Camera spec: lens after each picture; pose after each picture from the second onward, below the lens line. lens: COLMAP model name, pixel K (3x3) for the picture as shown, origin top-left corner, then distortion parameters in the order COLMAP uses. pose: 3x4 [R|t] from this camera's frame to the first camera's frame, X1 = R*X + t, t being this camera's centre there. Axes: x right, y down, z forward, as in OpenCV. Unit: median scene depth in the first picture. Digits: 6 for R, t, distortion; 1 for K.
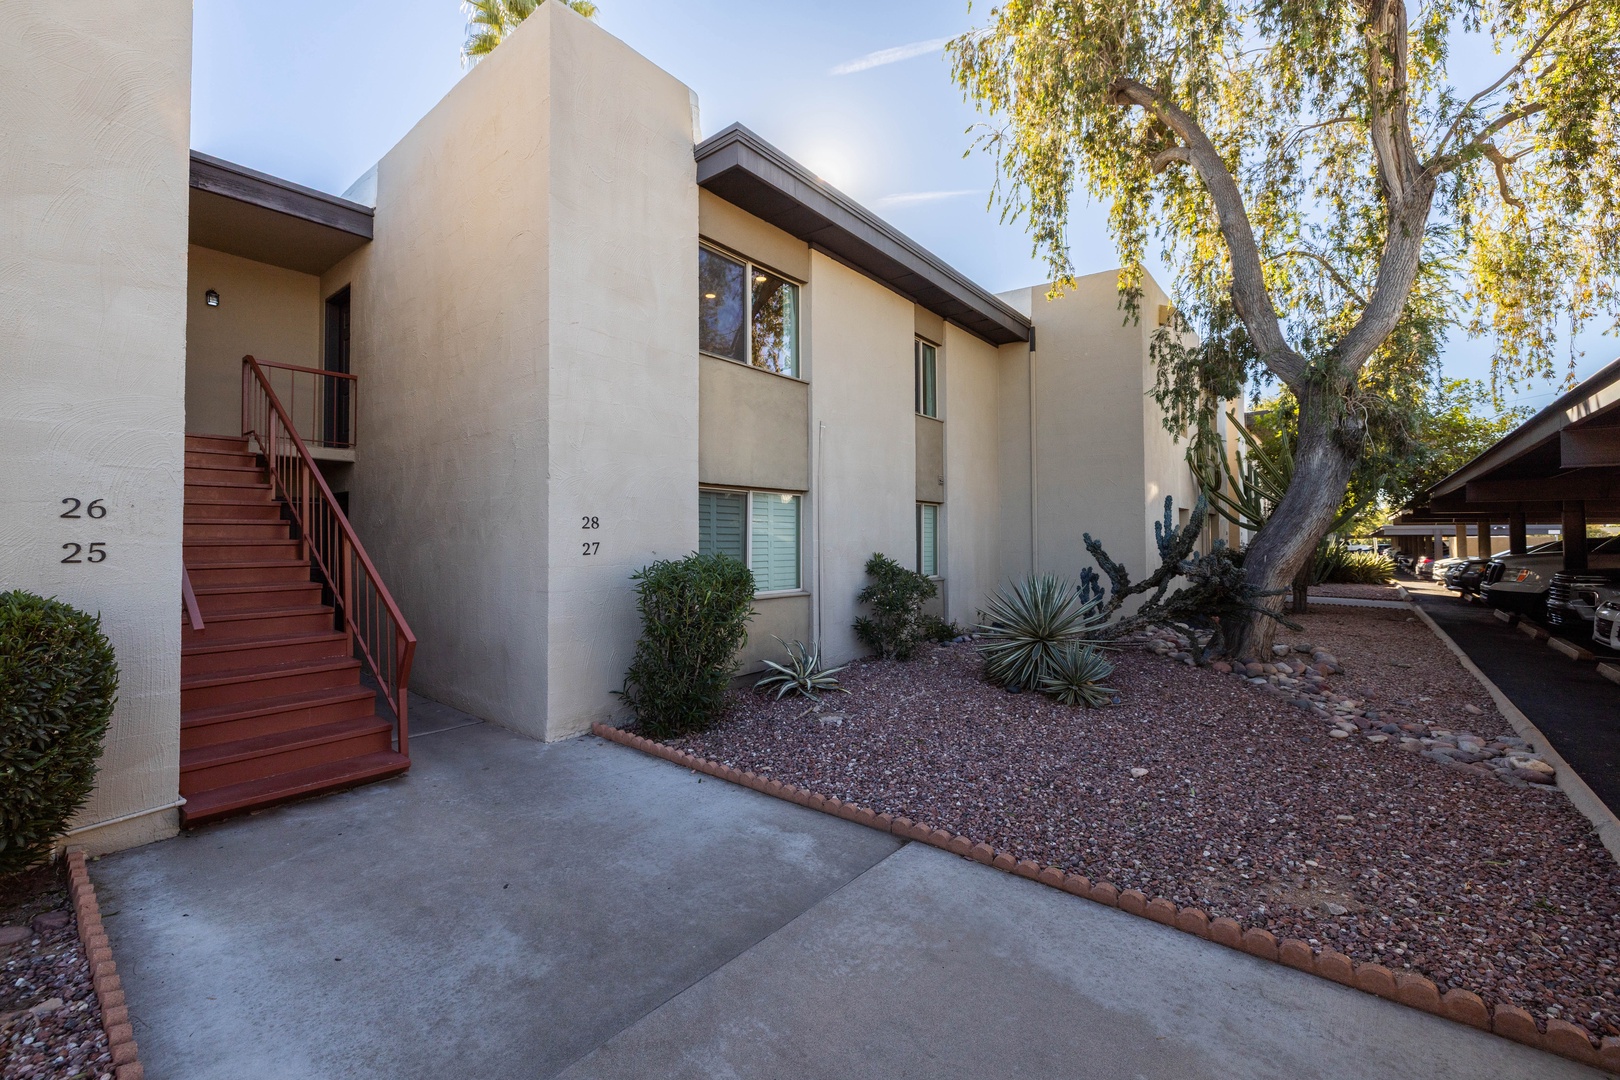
lens RADIAL K [[673.6, 0, 815.5], [0, 673.6, 535.9], [0, 0, 1]] dist [-0.009759, -0.000372]
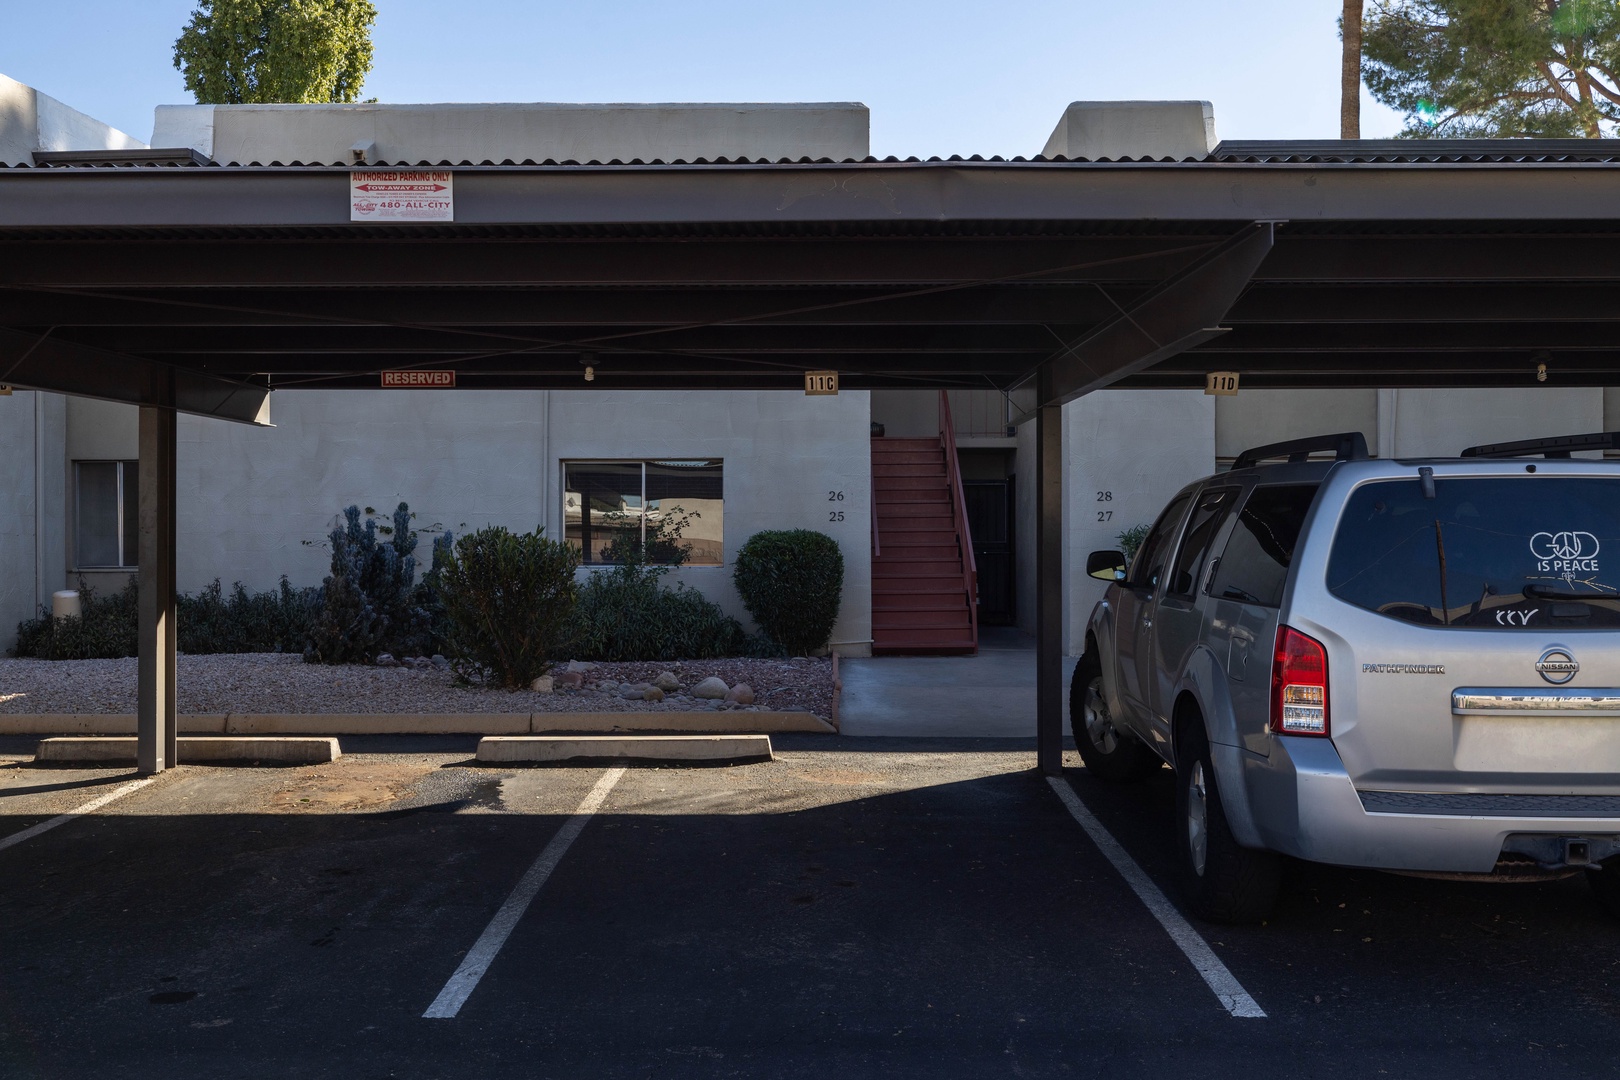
lens RADIAL K [[673.6, 0, 810.2], [0, 673.6, 524.8], [0, 0, 1]] dist [-0.009759, -0.000372]
pose [[0.617192, 0.007590, -0.786776, 0.558839], [0.009753, 0.999803, 0.017296, 0.012587], [0.786752, -0.018348, 0.616997, -0.415839]]
